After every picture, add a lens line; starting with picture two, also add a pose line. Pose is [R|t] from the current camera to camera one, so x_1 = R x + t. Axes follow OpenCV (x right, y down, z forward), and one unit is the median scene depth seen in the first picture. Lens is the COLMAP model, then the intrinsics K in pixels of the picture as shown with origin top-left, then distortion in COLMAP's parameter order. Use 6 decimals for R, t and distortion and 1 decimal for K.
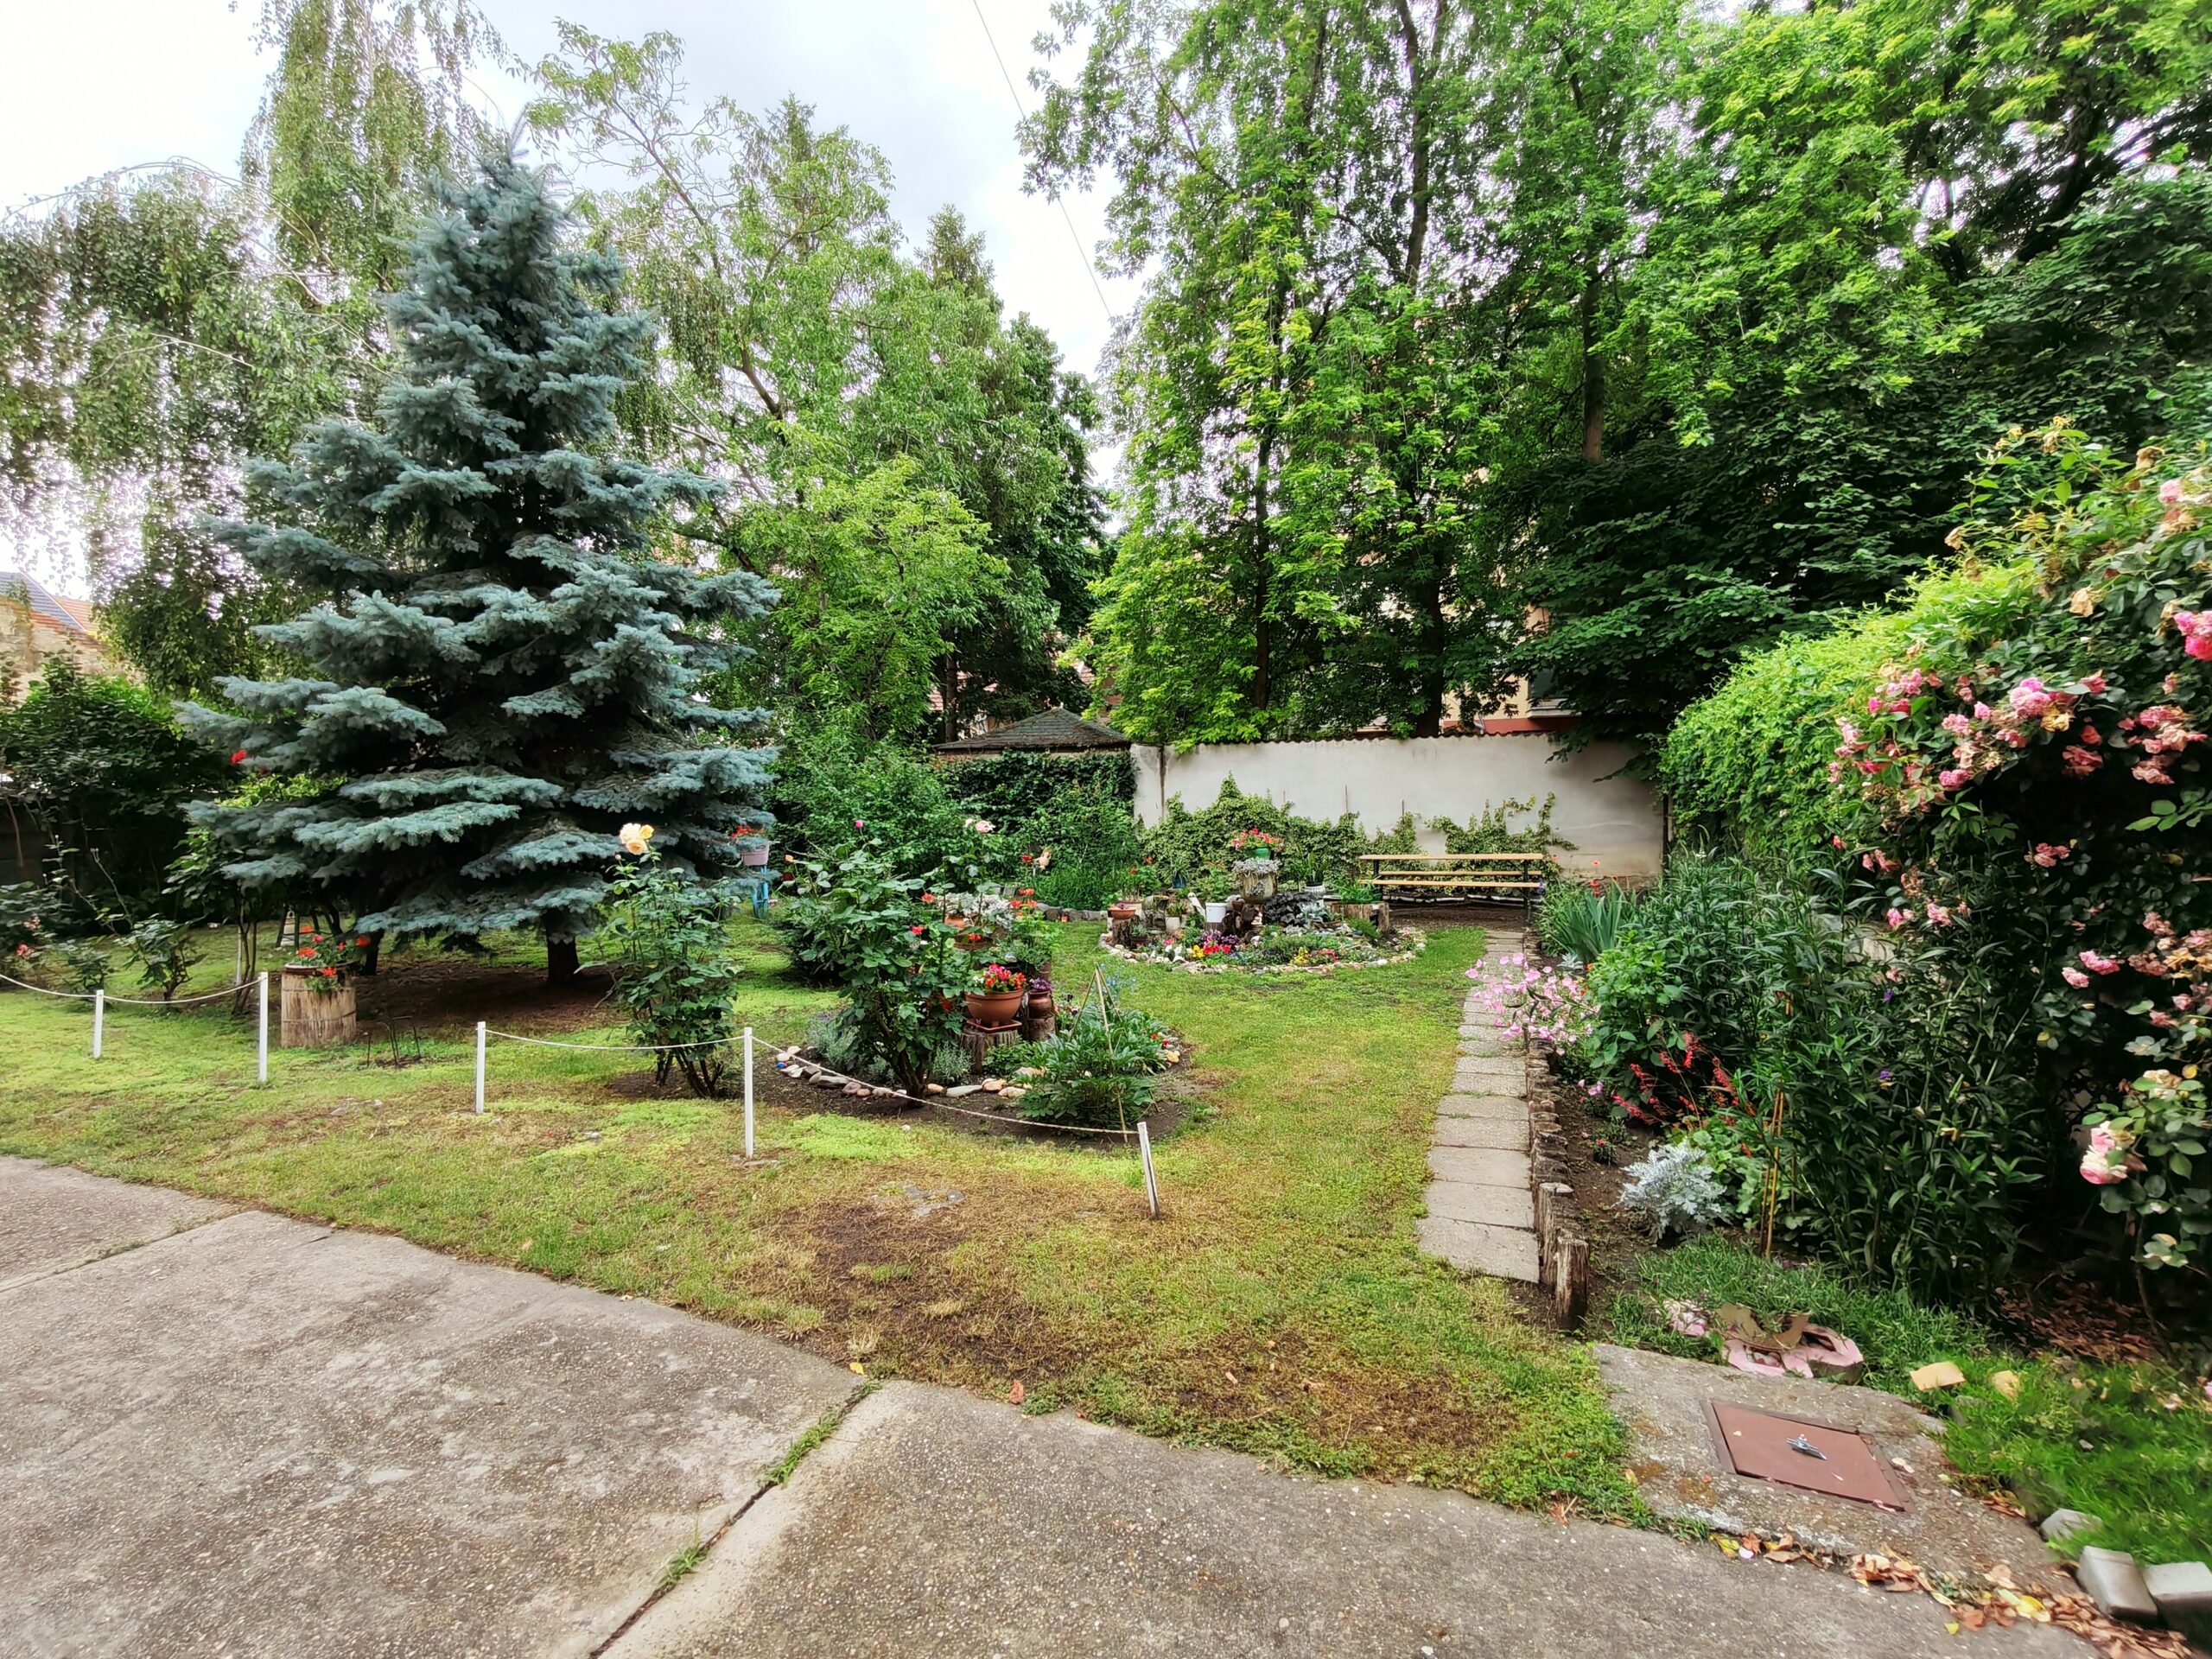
lens RADIAL K [[1011.2, 0, 1102.8], [0, 1011.2, 830.9], [0, 0, 1]] dist [-0.001885, 0.000976]
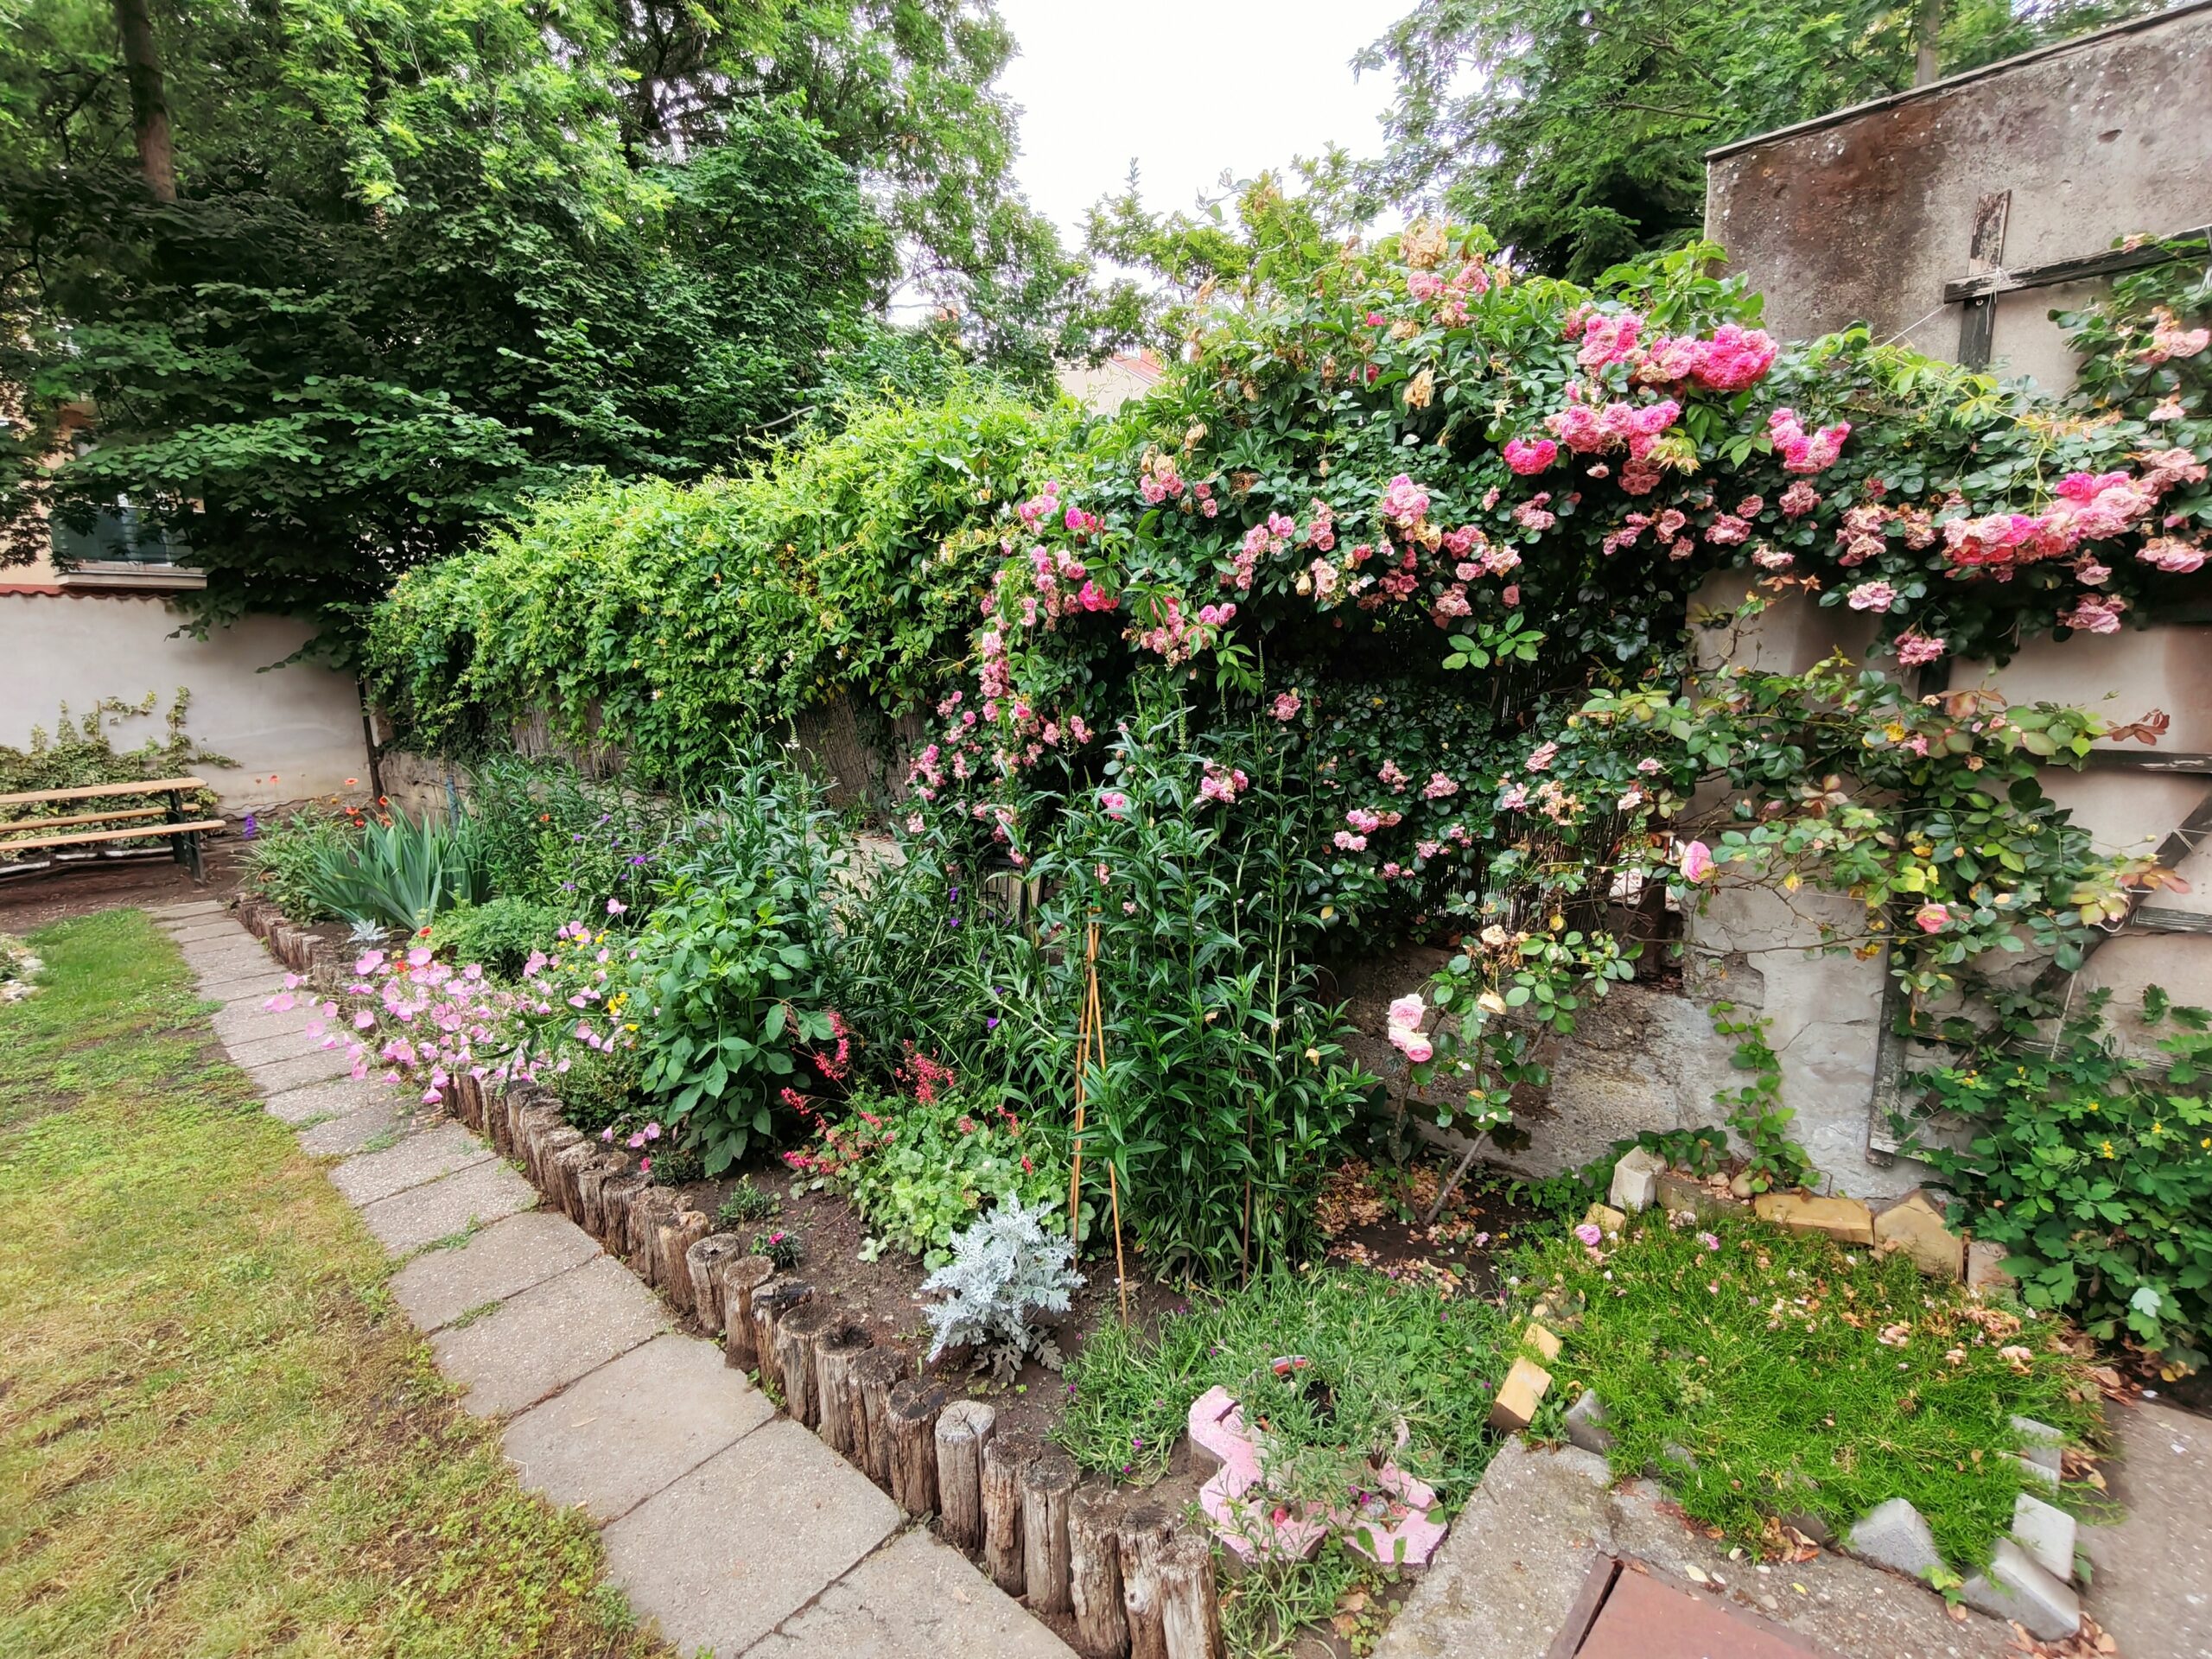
lens RADIAL K [[1011.2, 0, 1102.8], [0, 1011.2, 830.9], [0, 0, 1]] dist [-0.001885, 0.000976]
pose [[0.346723, -0.147962, 0.926224, 0.015422], [0.057348, 0.988976, 0.136519, 0.000285], [-0.936213, 0.005782, 0.351386, 0.219451]]
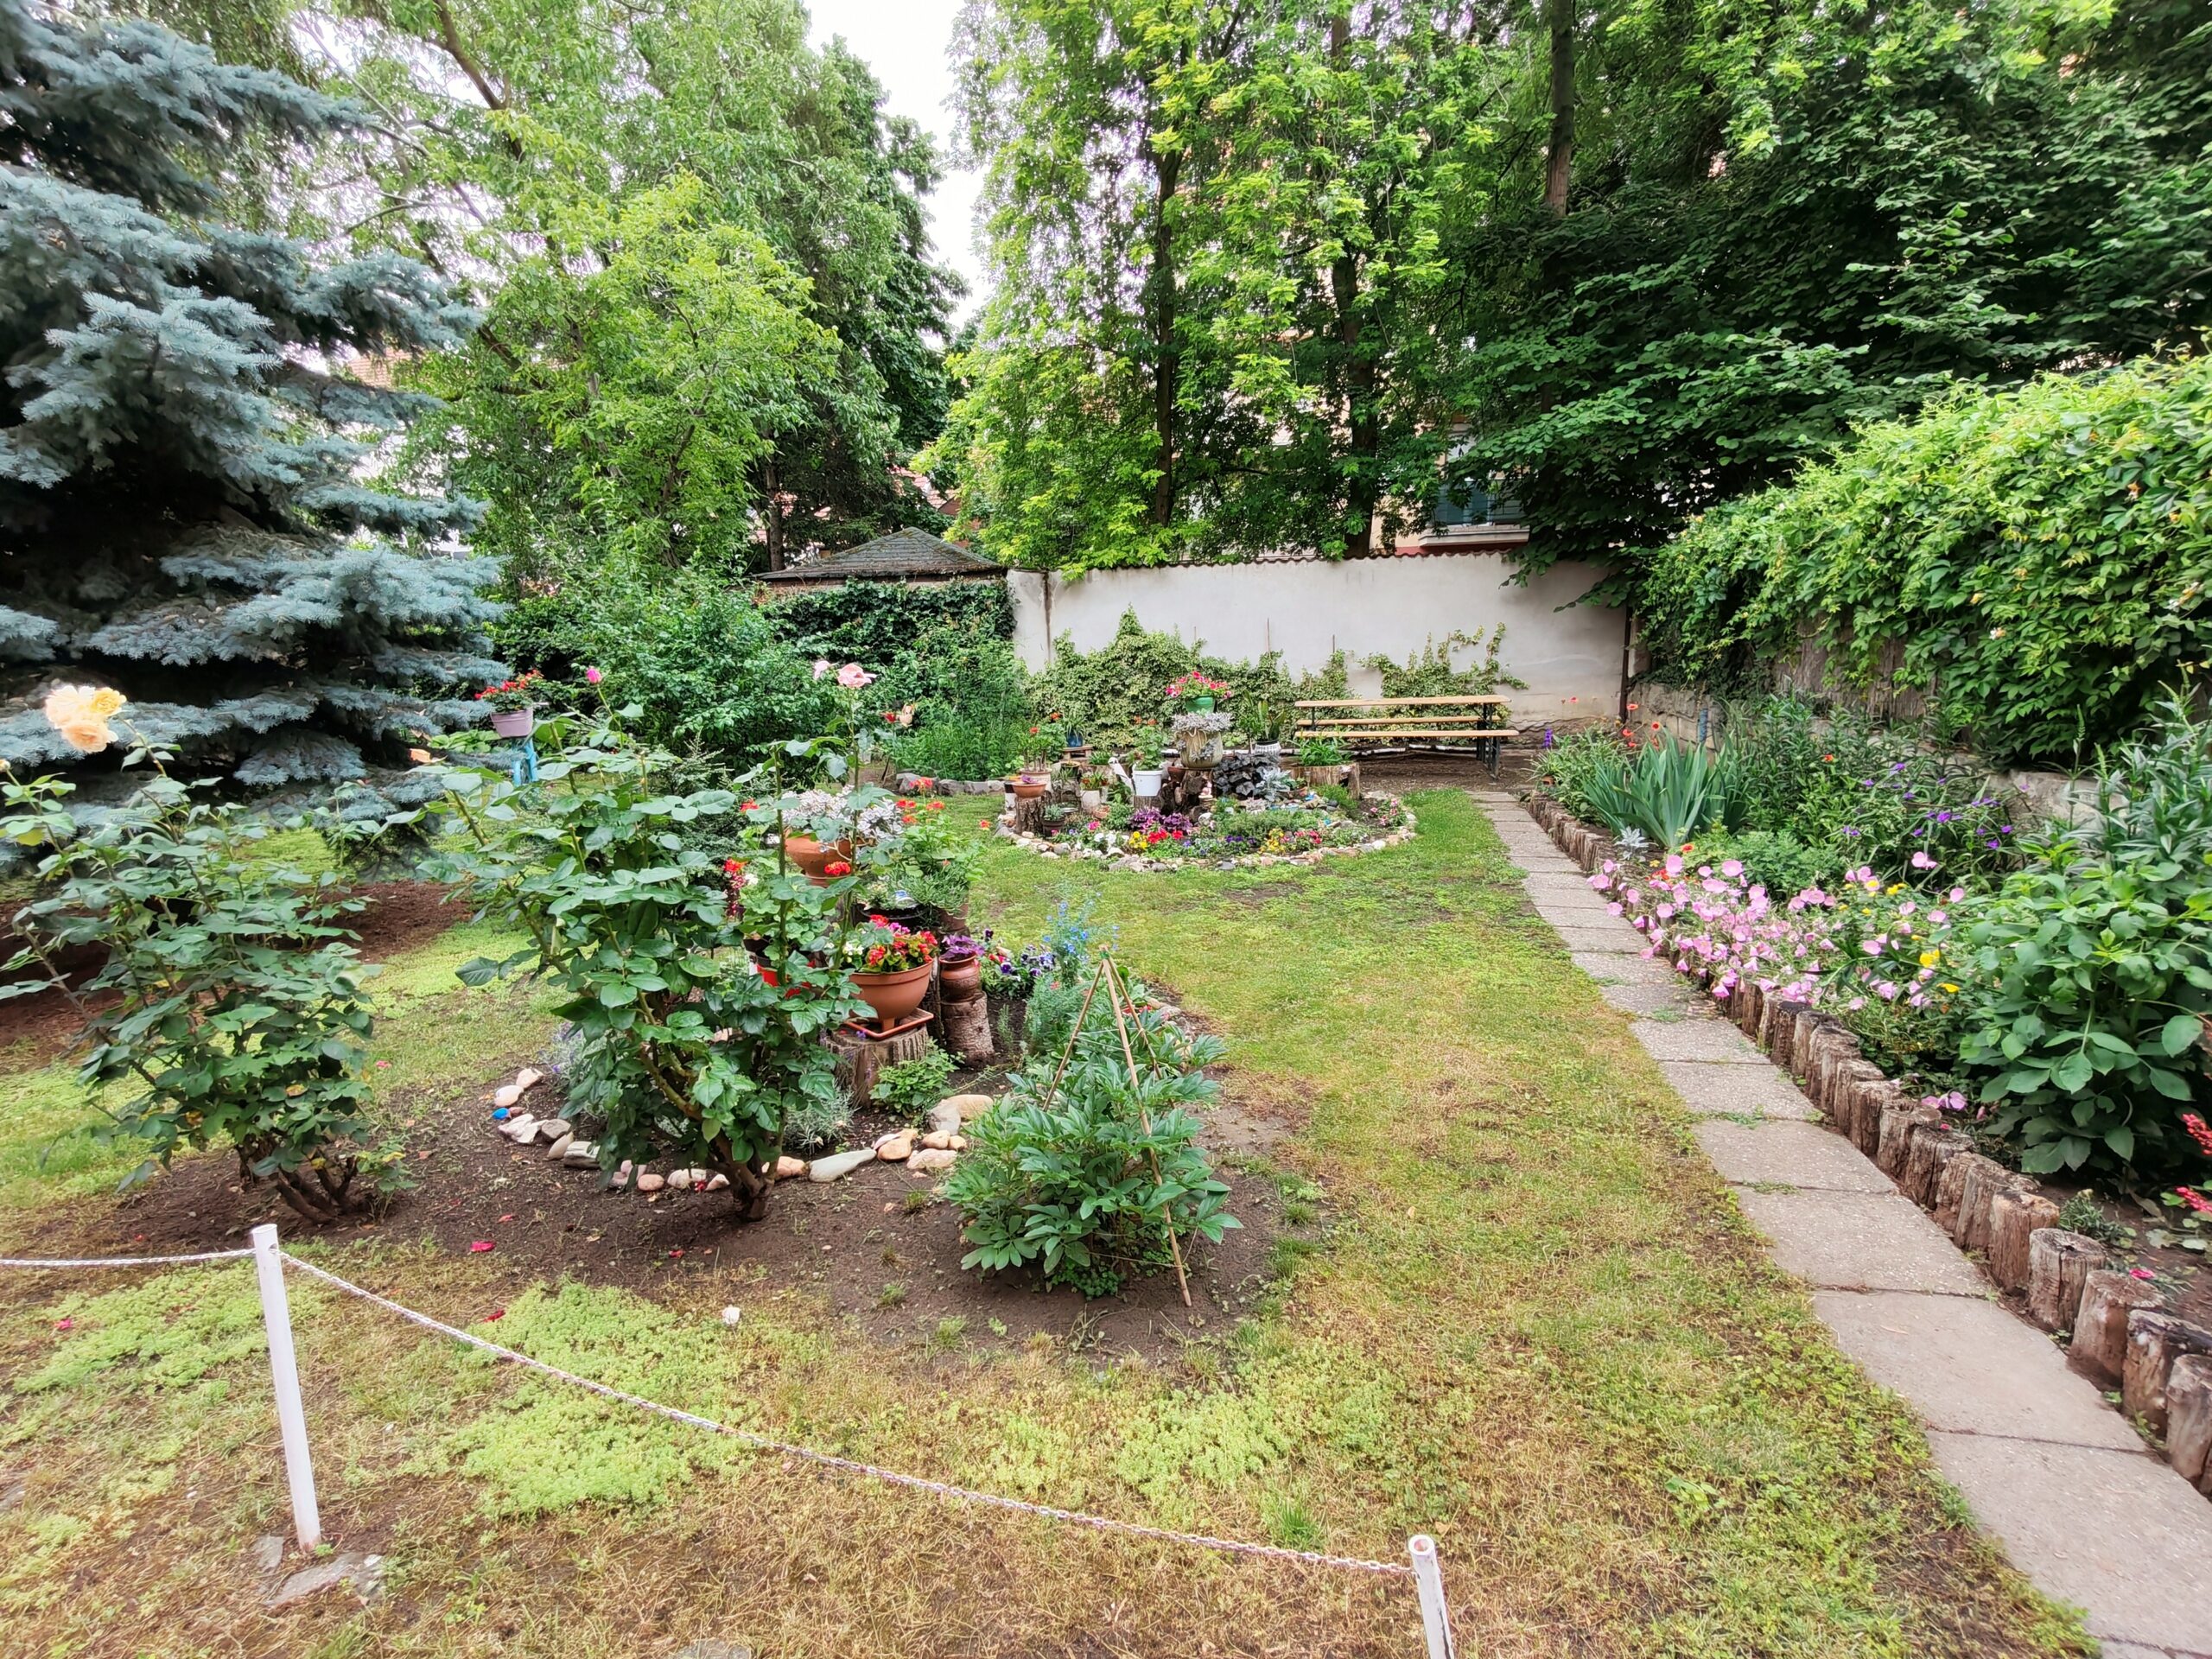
lens RADIAL K [[1011.2, 0, 1102.8], [0, 1011.2, 830.9], [0, 0, 1]] dist [-0.001885, 0.000976]
pose [[0.988295, -0.043218, 0.146306, -0.032973], [0.020780, 0.988231, 0.151548, -0.000703], [-0.151134, -0.146734, 0.977562, 0.220448]]
